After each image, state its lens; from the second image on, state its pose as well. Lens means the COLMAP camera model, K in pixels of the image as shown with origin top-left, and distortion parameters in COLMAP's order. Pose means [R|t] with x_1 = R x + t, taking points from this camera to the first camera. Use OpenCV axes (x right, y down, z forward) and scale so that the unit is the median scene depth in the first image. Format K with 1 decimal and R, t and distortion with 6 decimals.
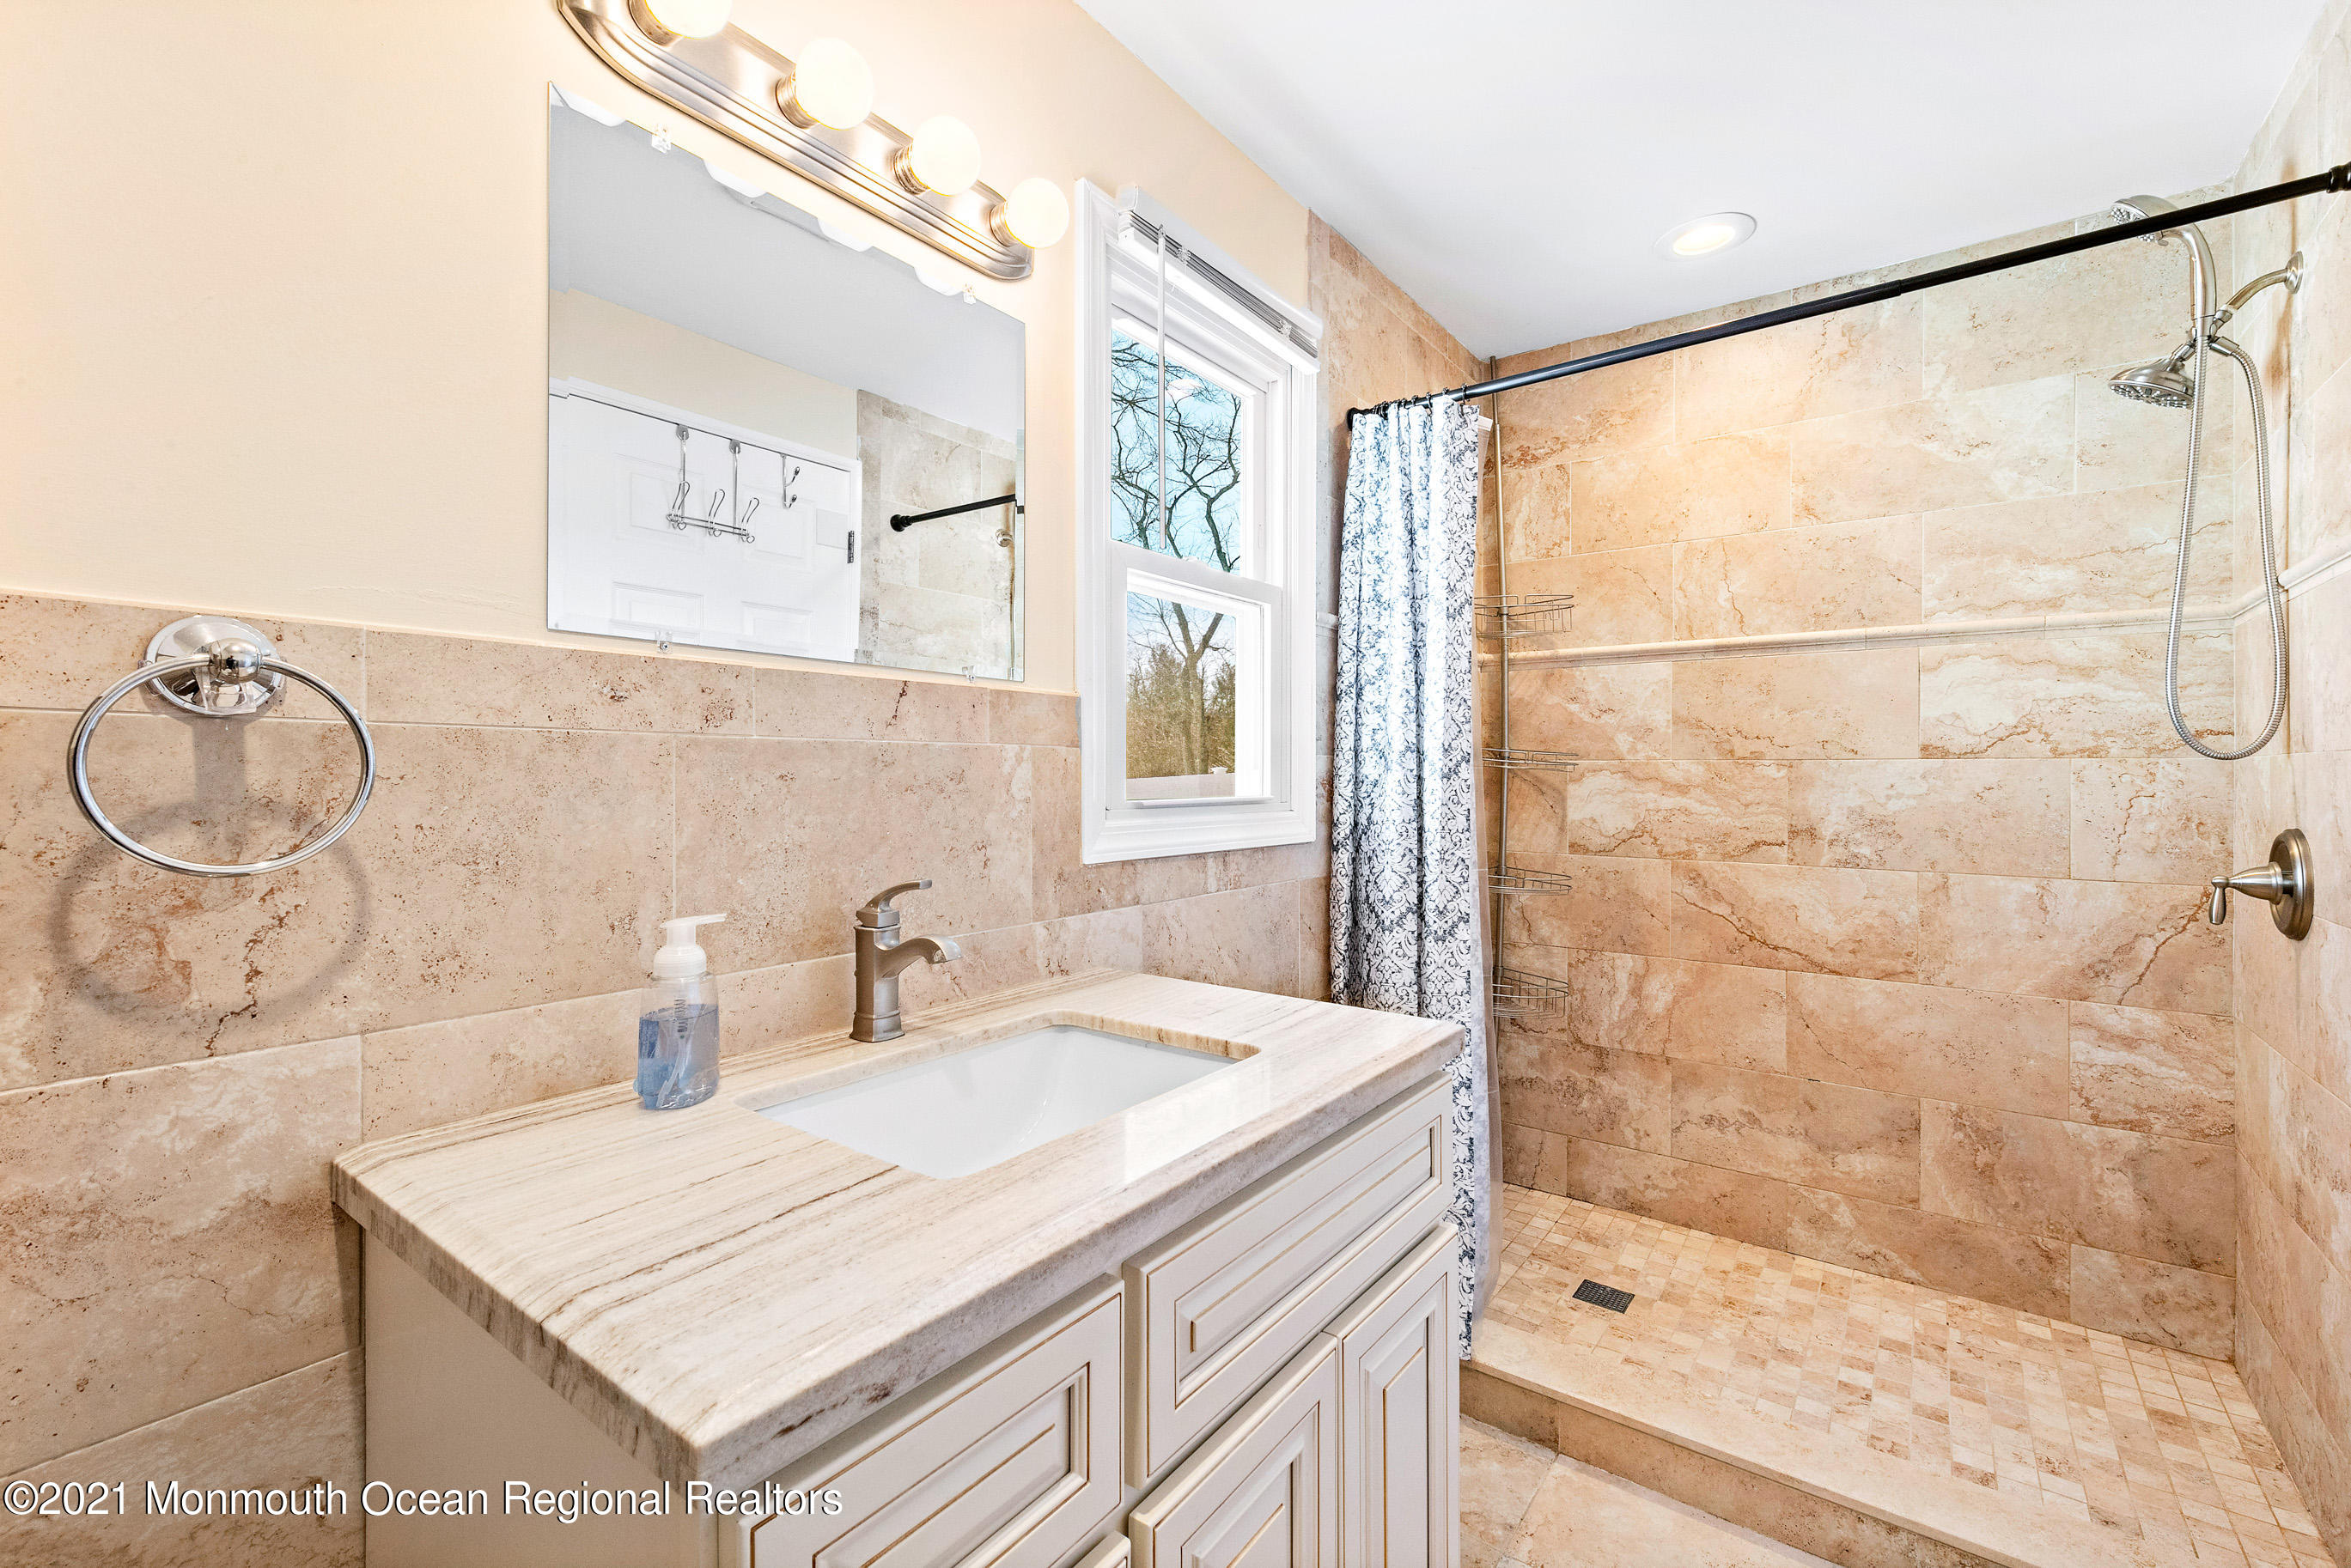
lens RADIAL K [[1003.6, 0, 1178.6], [0, 1003.6, 771.7], [0, 0, 1]] dist [0.003349, 0.000105]
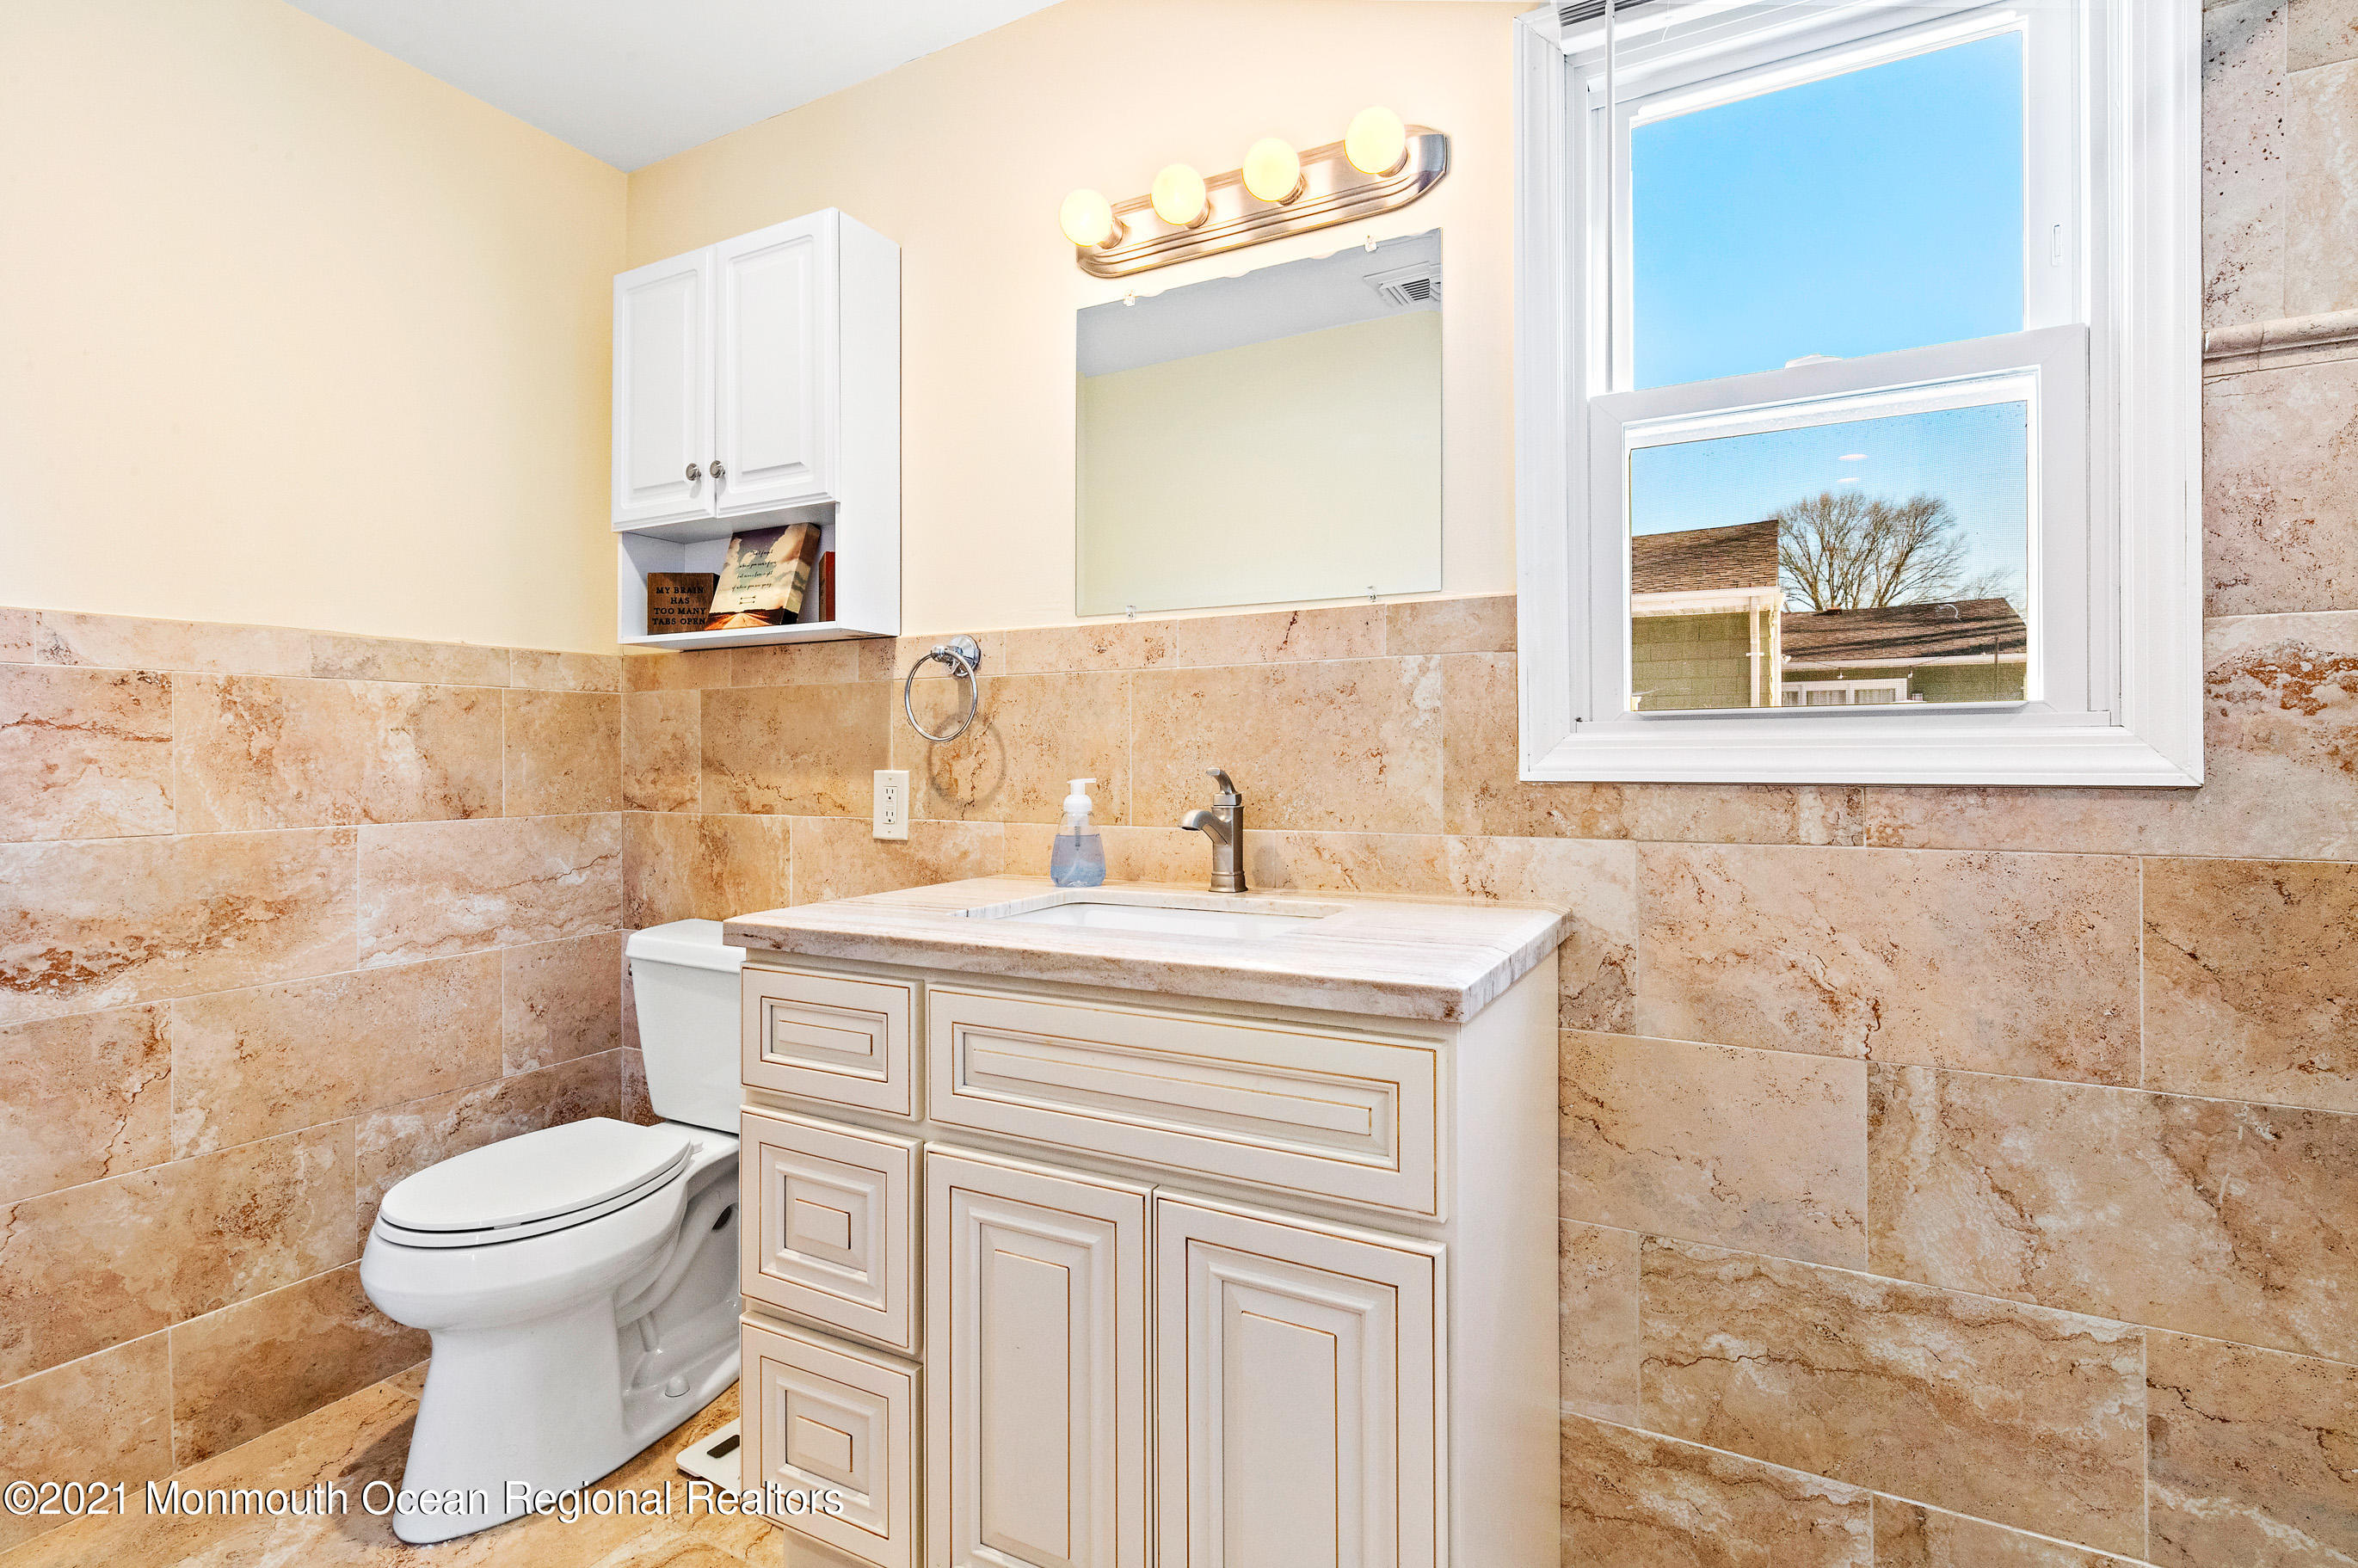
lens RADIAL K [[1141.9, 0, 1176.6], [0, 1141.9, 750.6], [0, 0, 1]] dist [-0.000505, -0.000065]
pose [[0.137930, -0.006853, -0.990418, 1.053739], [0.008991, 0.999944, -0.005667, 0.082176], [0.990401, -0.008123, 0.137983, 0.669020]]
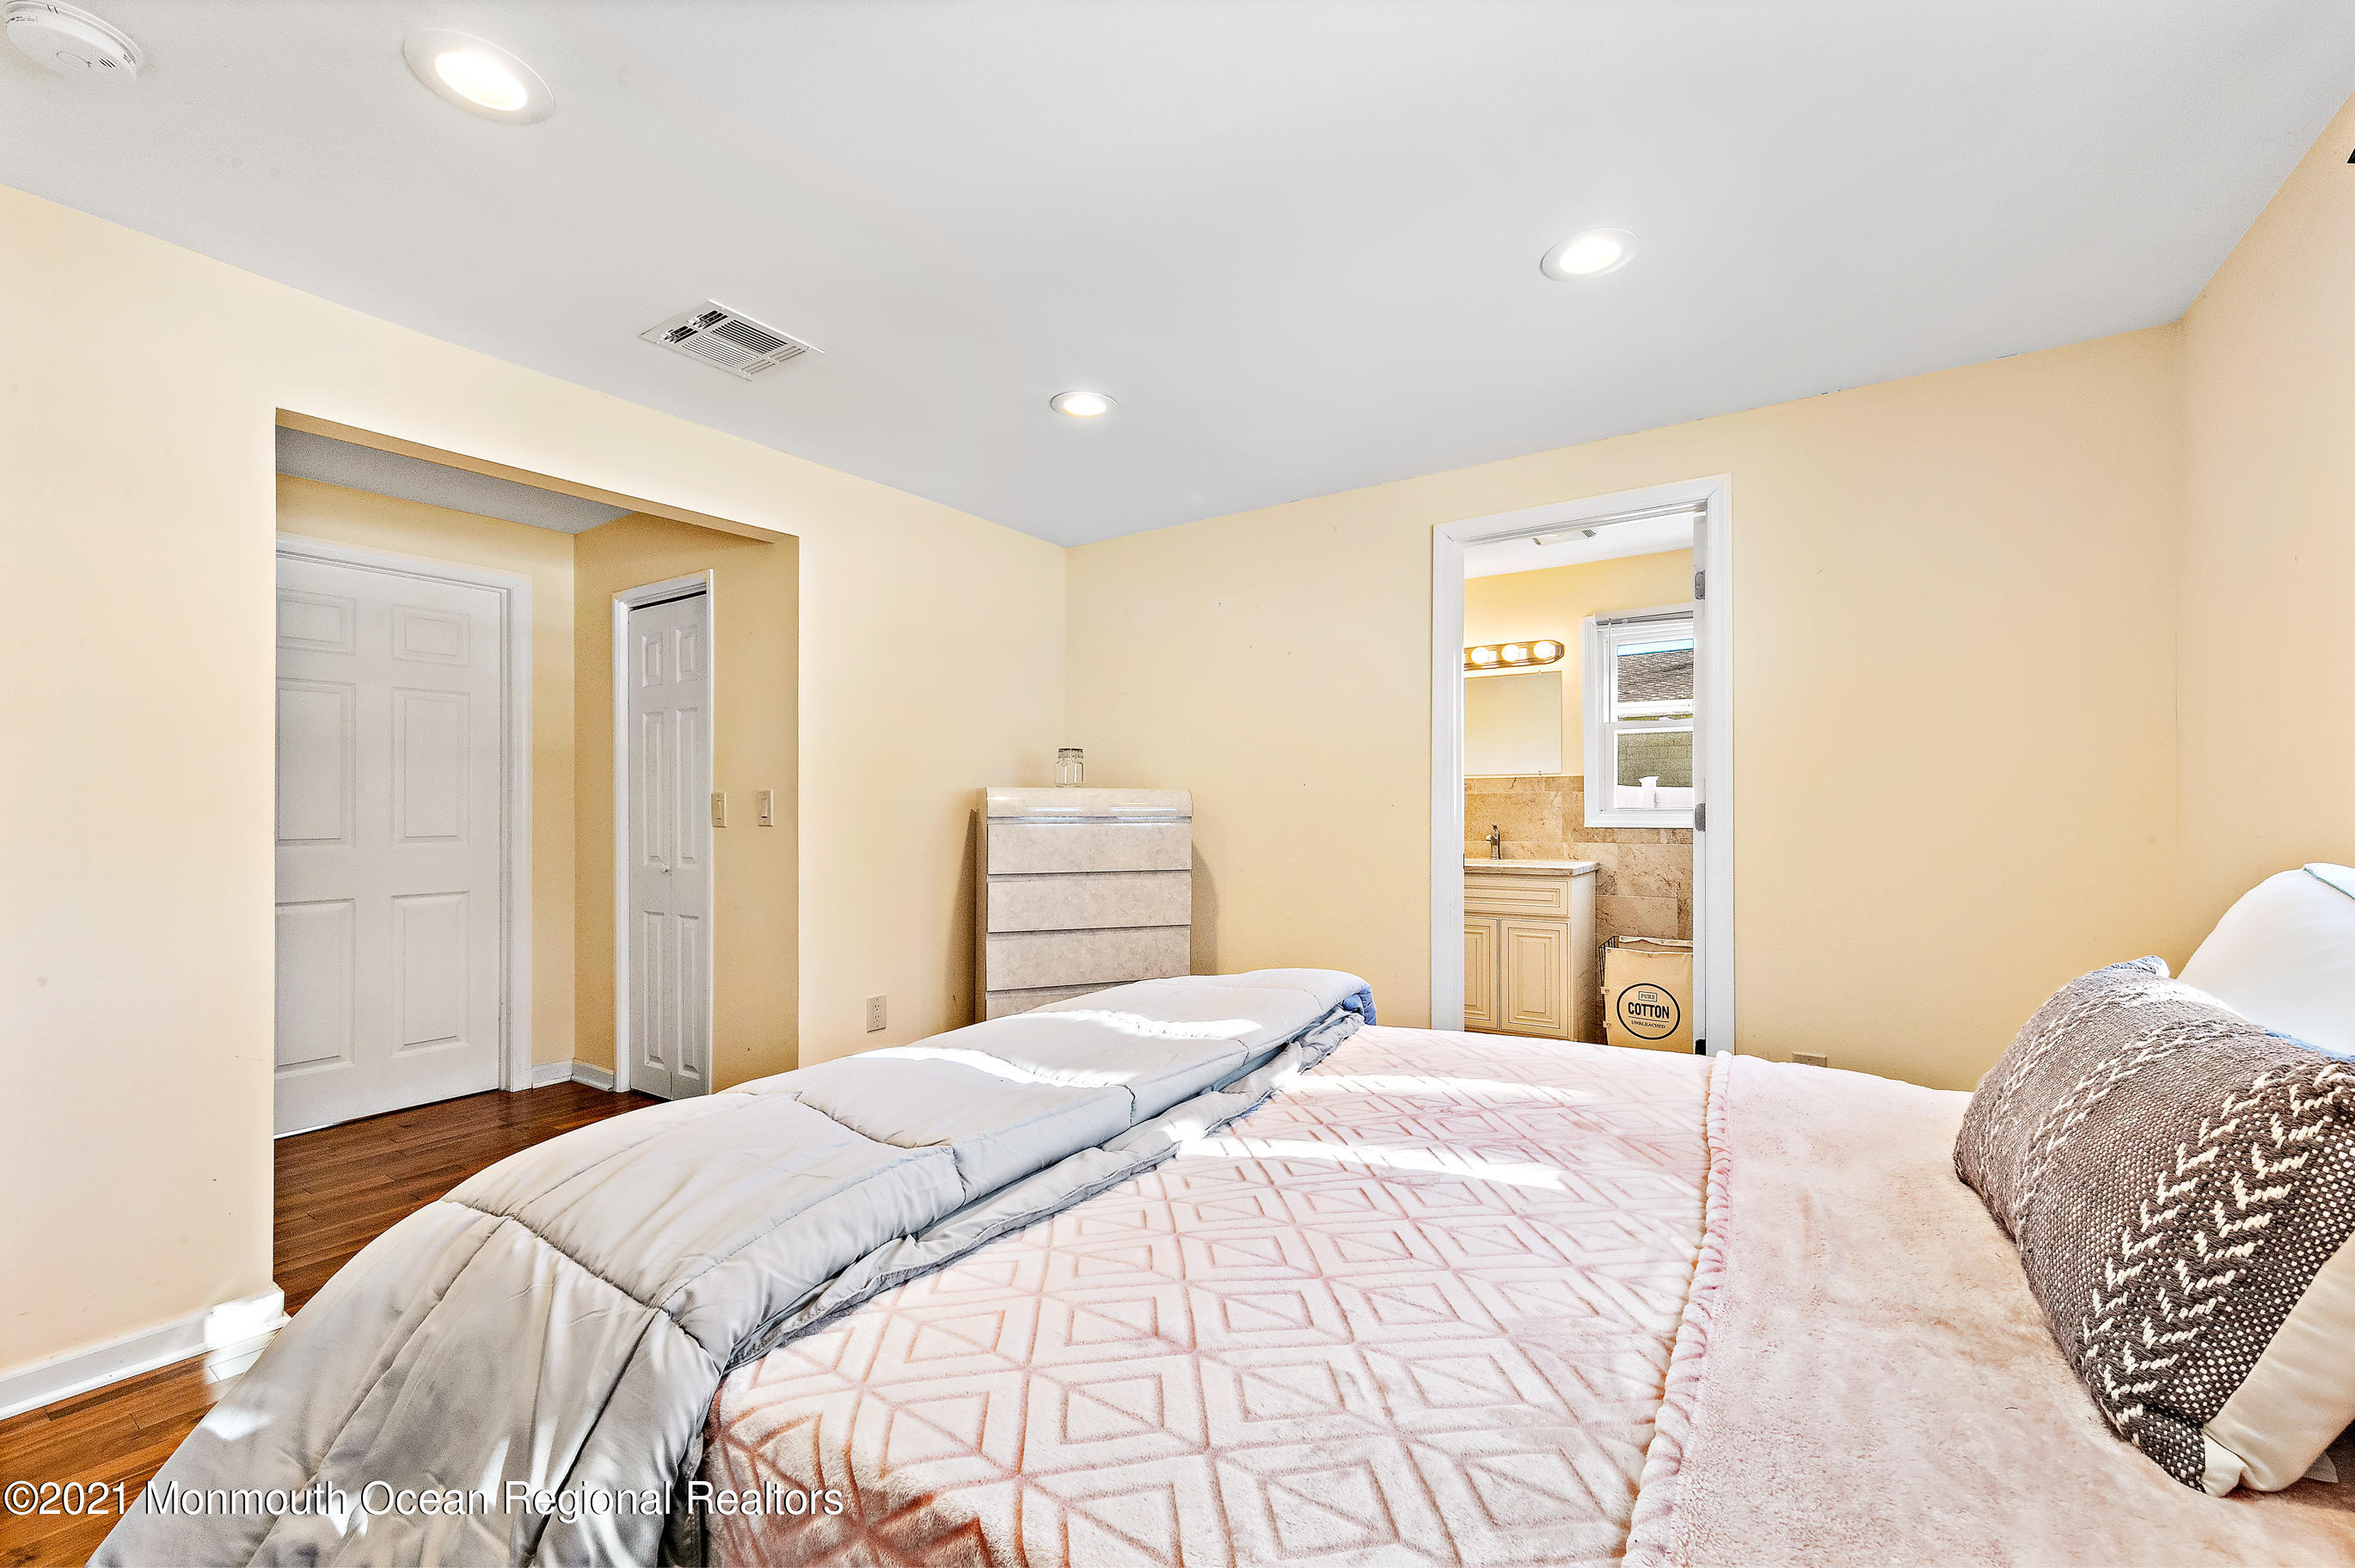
lens RADIAL K [[934.2, 0, 1188.8], [0, 934.2, 798.2], [0, 0, 1]] dist [0.006334, 0.000189]
pose [[0.030389, -0.009822, -0.999490, 3.471802], [0.010787, 0.999897, -0.009498, 0.016555], [0.999480, -0.010492, 0.030492, -0.441444]]
